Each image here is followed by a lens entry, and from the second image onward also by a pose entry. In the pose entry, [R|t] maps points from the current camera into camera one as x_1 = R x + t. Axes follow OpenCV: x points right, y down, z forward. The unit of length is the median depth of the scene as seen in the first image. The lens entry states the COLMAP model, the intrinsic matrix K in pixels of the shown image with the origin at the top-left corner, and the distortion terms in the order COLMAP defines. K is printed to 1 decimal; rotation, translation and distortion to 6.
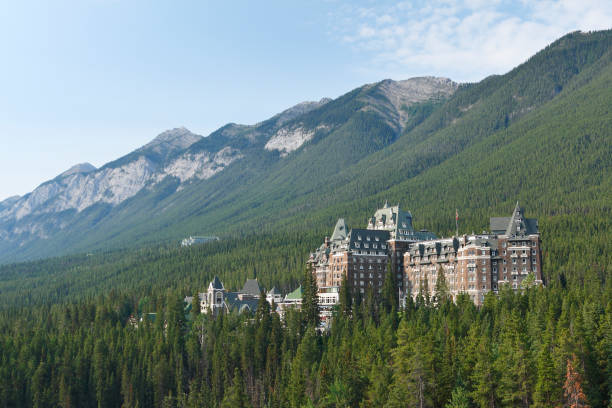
lens RADIAL K [[885.6, 0, 278.6], [0, 885.6, 223.3], [0, 0, 1]] dist [-0.034744, 0.000000]
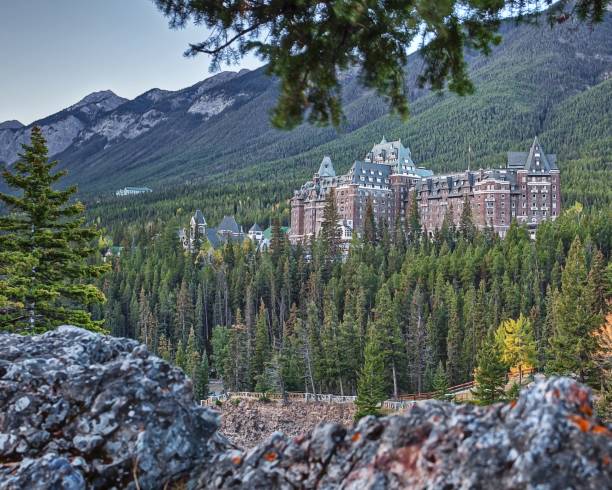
lens RADIAL K [[793.9, 0, 307.9], [0, 793.9, 241.5], [0, 0, 1]] dist [-0.013921, 0.000000]
pose [[0.989918, 0.024837, 0.139445, -0.072250], [-0.034848, 0.996951, 0.069817, 0.028710], [-0.137286, -0.073973, 0.987765, 0.119522]]
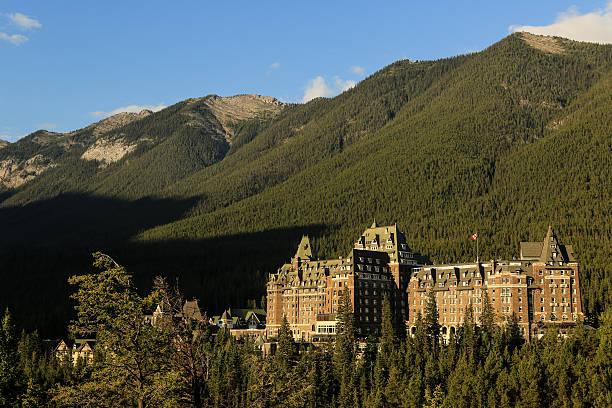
lens RADIAL K [[897.8, 0, 286.9], [0, 897.8, 207.3], [0, 0, 1]] dist [0.058865, 0.000000]
pose [[0.976722, 0.040948, 0.210563, -0.143536], [-0.033341, 0.998661, -0.039551, 0.001951], [-0.211901, 0.031610, 0.976780, 0.105482]]
